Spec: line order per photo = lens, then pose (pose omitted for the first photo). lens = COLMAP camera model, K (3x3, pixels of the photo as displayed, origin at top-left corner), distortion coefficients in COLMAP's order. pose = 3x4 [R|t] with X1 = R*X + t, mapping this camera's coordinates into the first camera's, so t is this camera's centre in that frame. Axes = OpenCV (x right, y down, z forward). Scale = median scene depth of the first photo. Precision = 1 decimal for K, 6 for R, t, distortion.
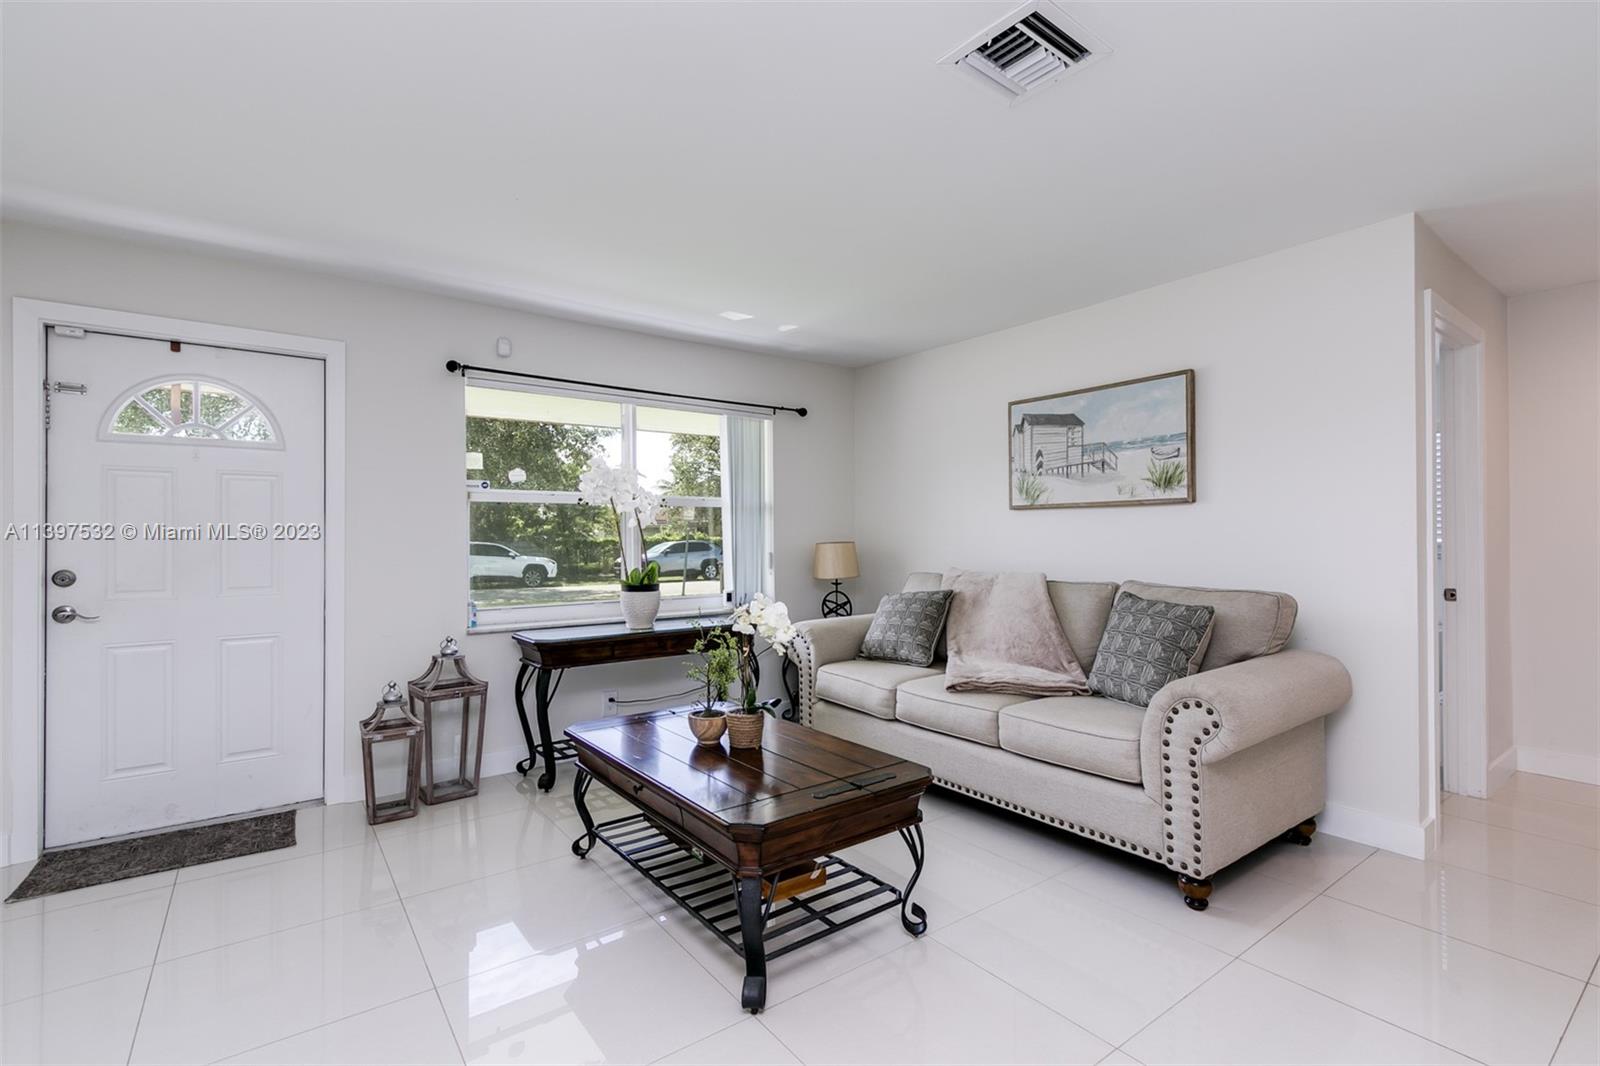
lens RADIAL K [[736.0, 0, 794.4], [0, 736.0, 533.5], [0, 0, 1]] dist [-0.003723, 0.000821]
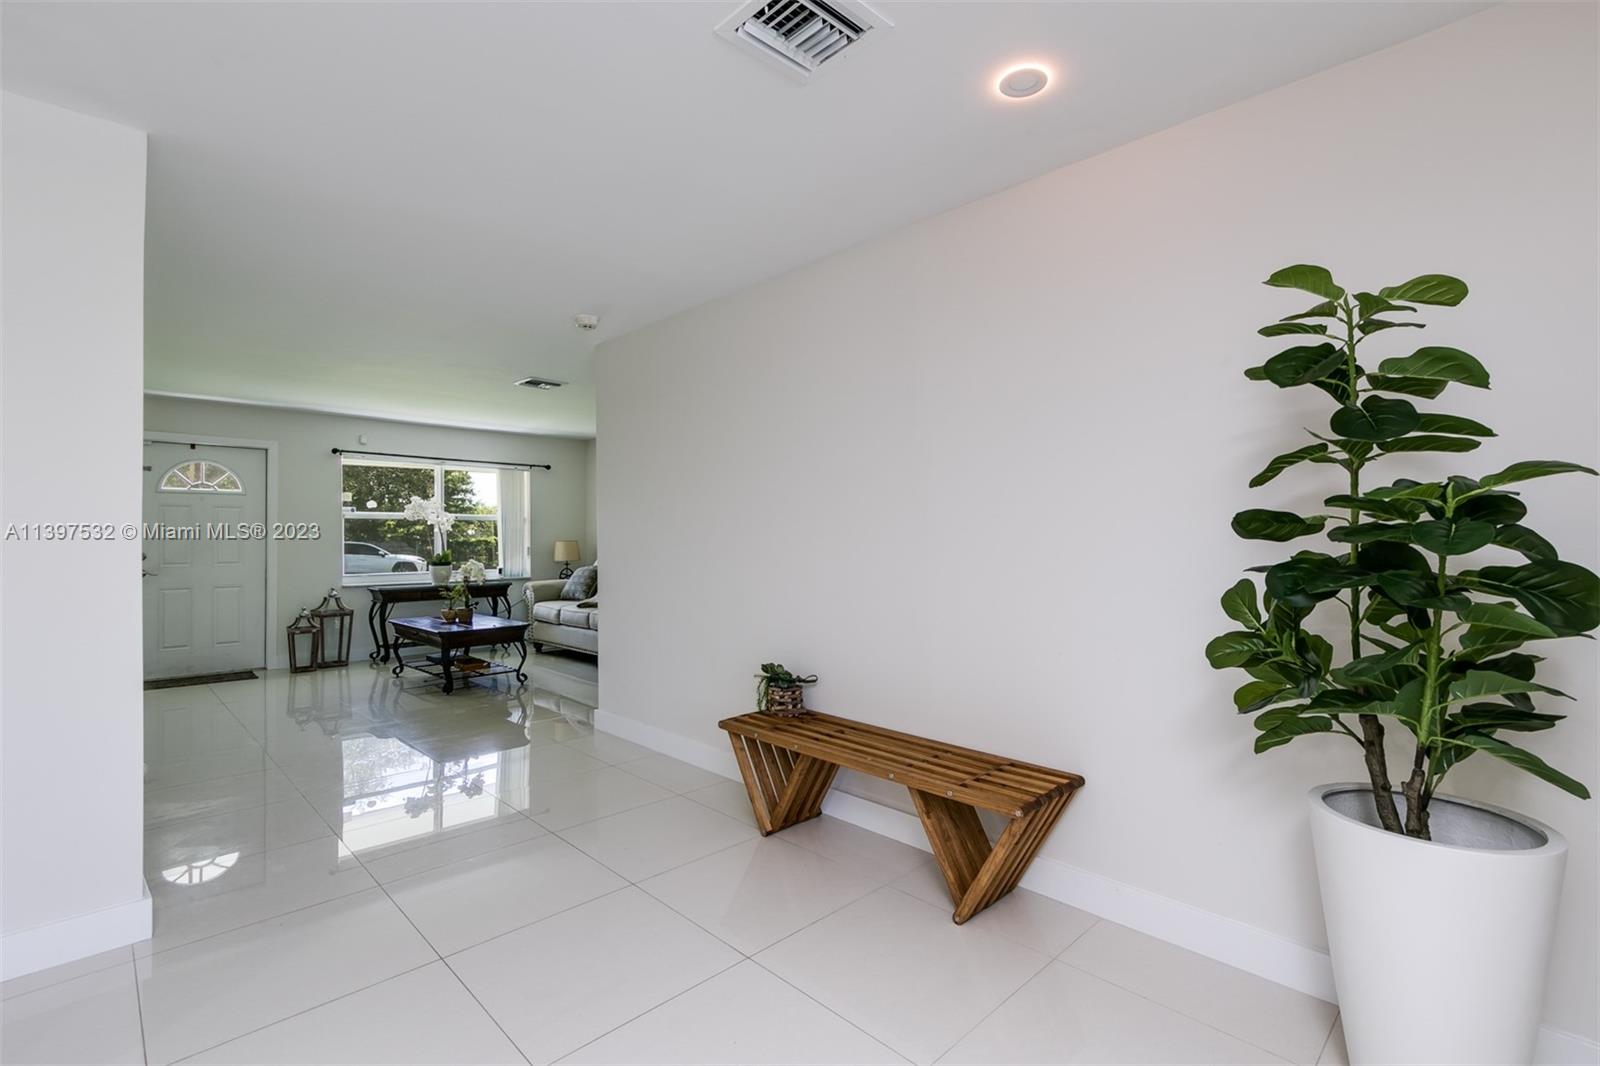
lens RADIAL K [[736.0, 0, 808.9], [0, 736.0, 532.1], [0, 0, 1]] dist [-0.003723, 0.000821]
pose [[0.988265, 0.002580, 0.152730, 0.493287], [-0.002176, 0.999994, -0.002815, -0.007406], [-0.152736, 0.002450, 0.988264, -1.147561]]
